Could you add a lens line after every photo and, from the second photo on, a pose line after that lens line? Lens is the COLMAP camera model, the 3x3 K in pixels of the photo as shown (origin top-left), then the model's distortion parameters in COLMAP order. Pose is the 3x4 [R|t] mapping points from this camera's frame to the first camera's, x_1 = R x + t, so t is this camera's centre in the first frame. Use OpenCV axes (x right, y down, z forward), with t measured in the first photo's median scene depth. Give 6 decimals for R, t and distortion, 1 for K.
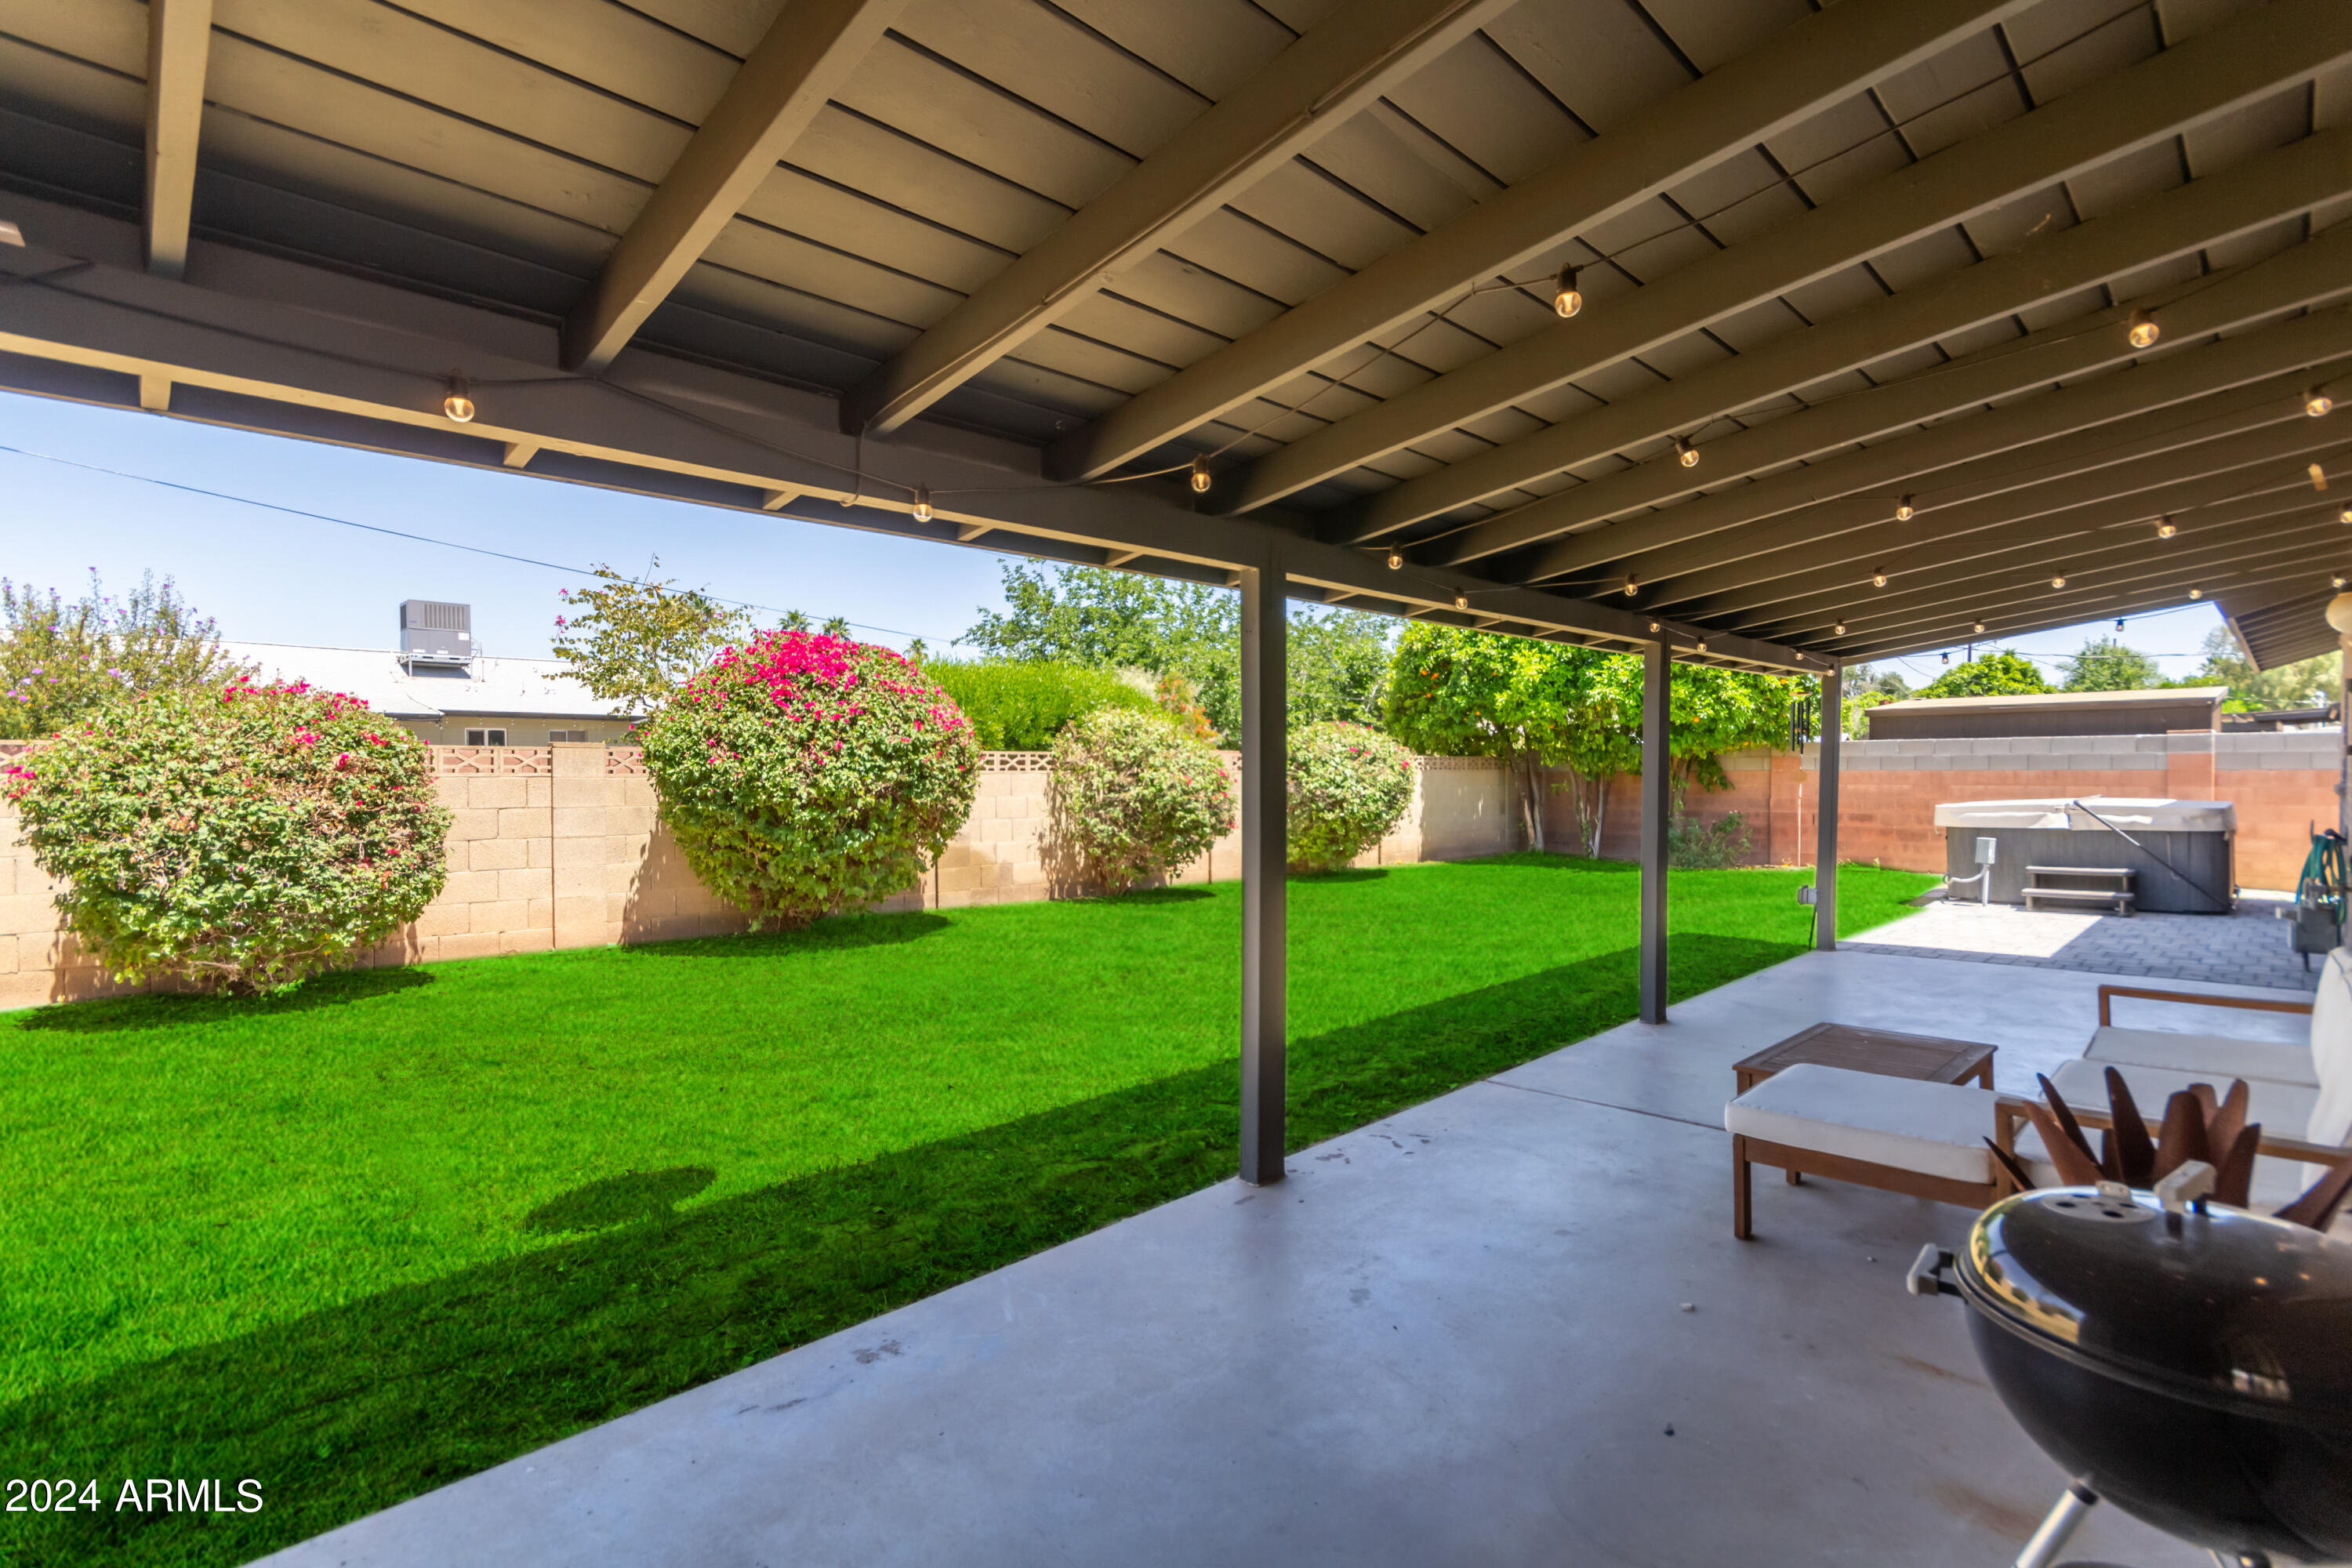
lens RADIAL K [[1085.8, 0, 1162.9], [0, 1085.8, 795.9], [0, 0, 1]] dist [0.002780, 0.001736]
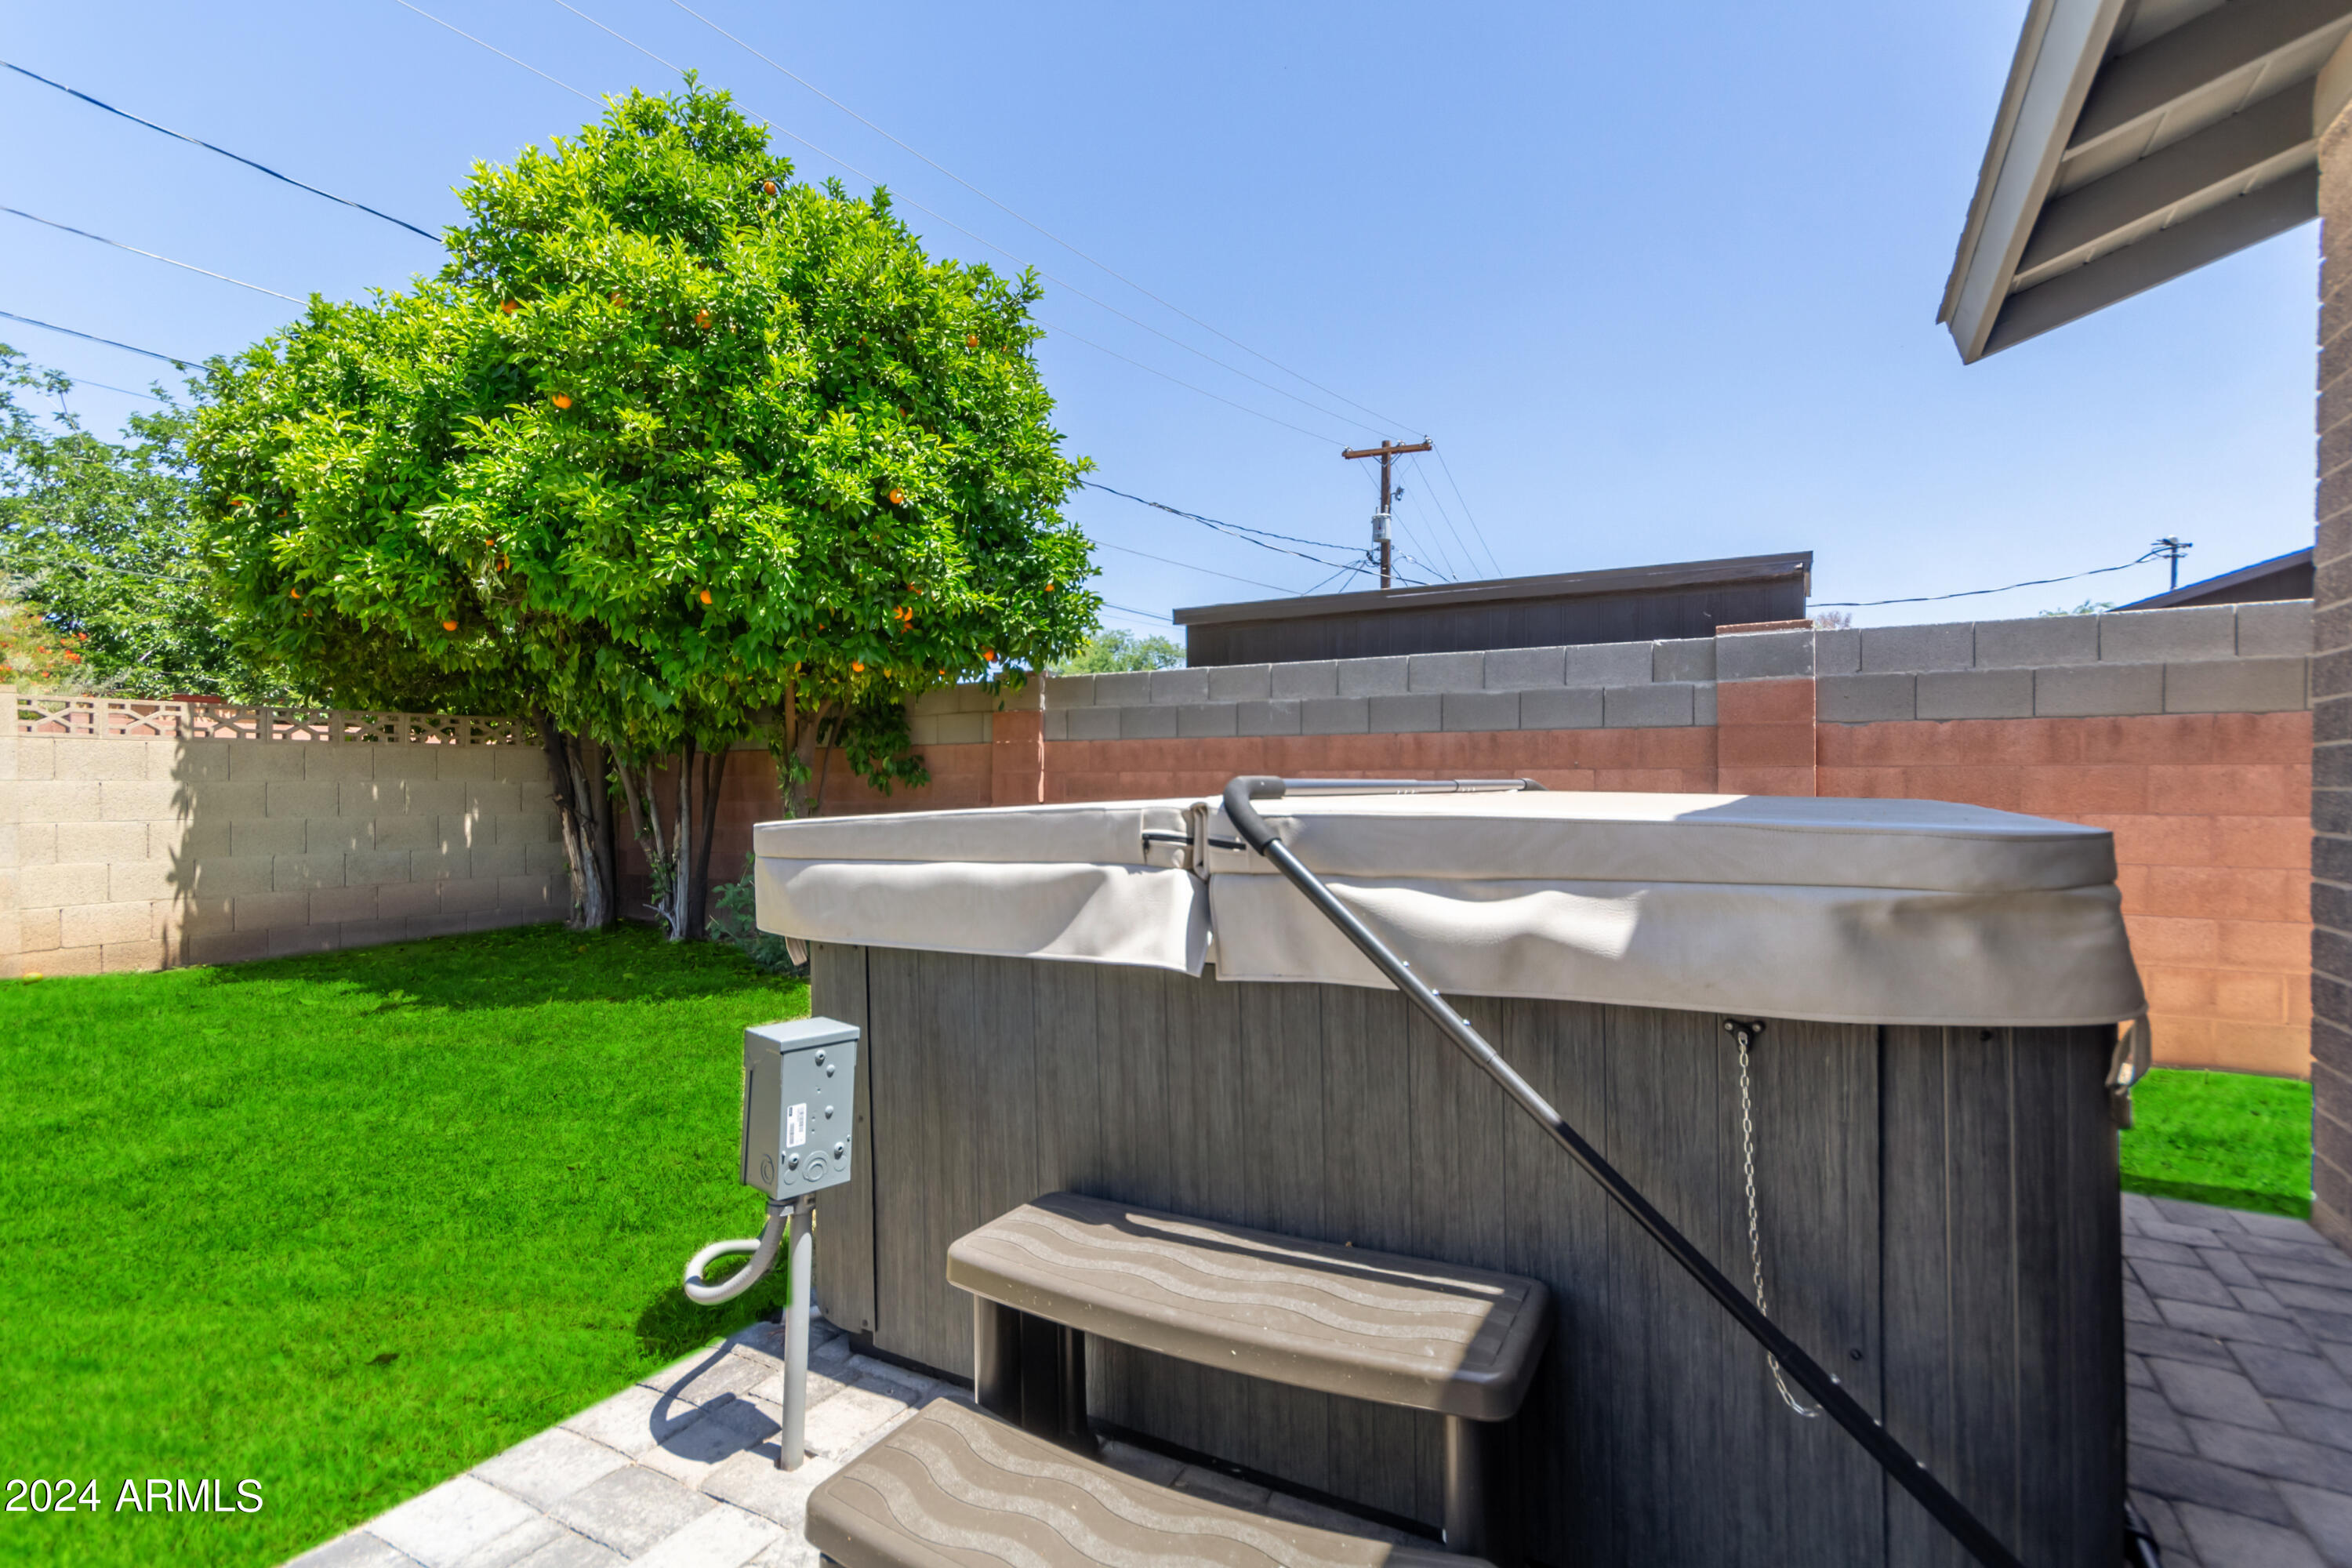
lens RADIAL K [[1085.8, 0, 1182.9], [0, 1085.8, 786.9], [0, 0, 1]] dist [0.002780, 0.001736]
pose [[0.958156, 0.003312, 0.286227, 0.648219], [0.003354, 0.999735, -0.022795, 0.006517], [-0.286226, 0.022801, 0.957891, 0.705764]]
